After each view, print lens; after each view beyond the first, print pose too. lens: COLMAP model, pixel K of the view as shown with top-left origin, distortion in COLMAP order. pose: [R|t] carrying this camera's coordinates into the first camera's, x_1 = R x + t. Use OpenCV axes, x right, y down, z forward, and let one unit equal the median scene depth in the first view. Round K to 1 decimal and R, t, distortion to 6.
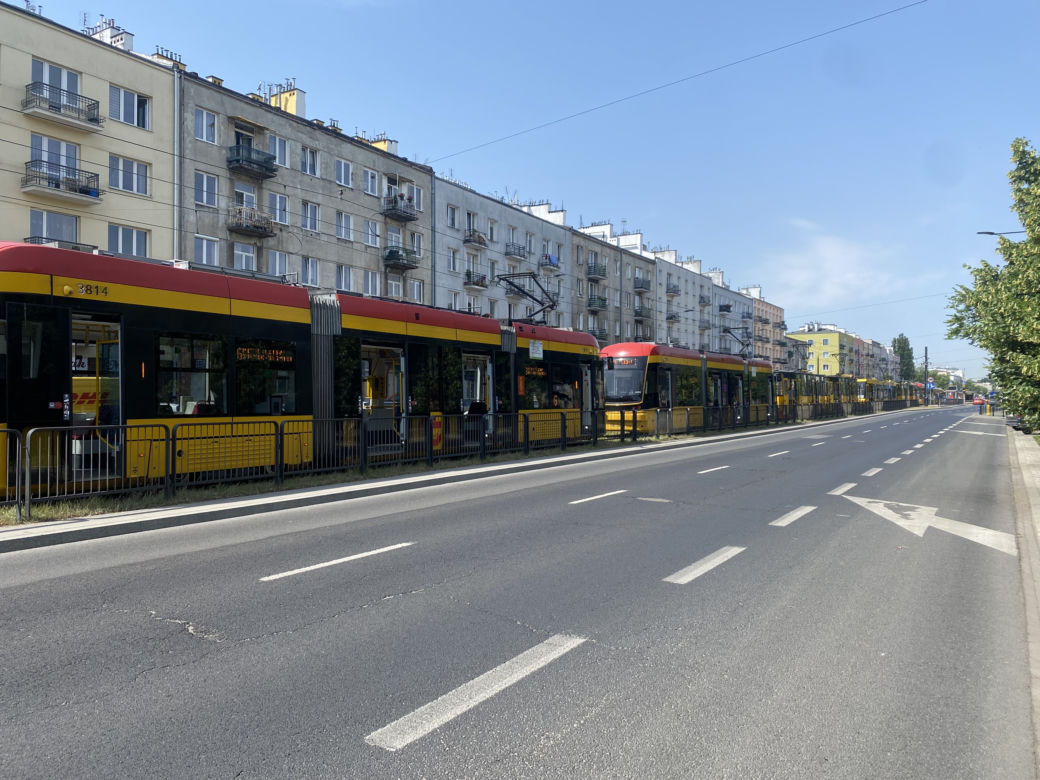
lens RADIAL K [[798.7, 0, 520.0], [0, 798.7, 390.0], [0, 0, 1]] dist [0.019593, -0.007036]
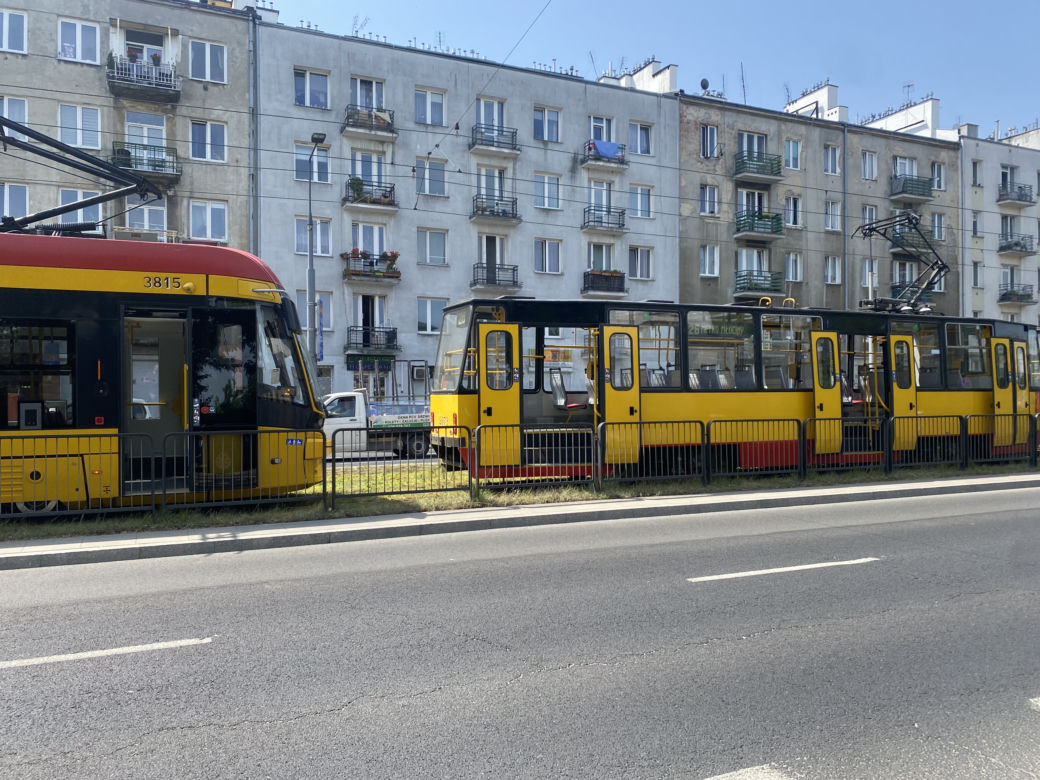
lens RADIAL K [[775.2, 0, 520.5], [0, 775.2, 407.6], [0, 0, 1]] dist [0.004581, -0.008166]
pose [[0.815009, -0.000170, -0.579449, 0.277740], [0.013691, 0.999726, 0.018965, 0.005177], [0.579287, -0.023390, 0.814788, 0.472407]]
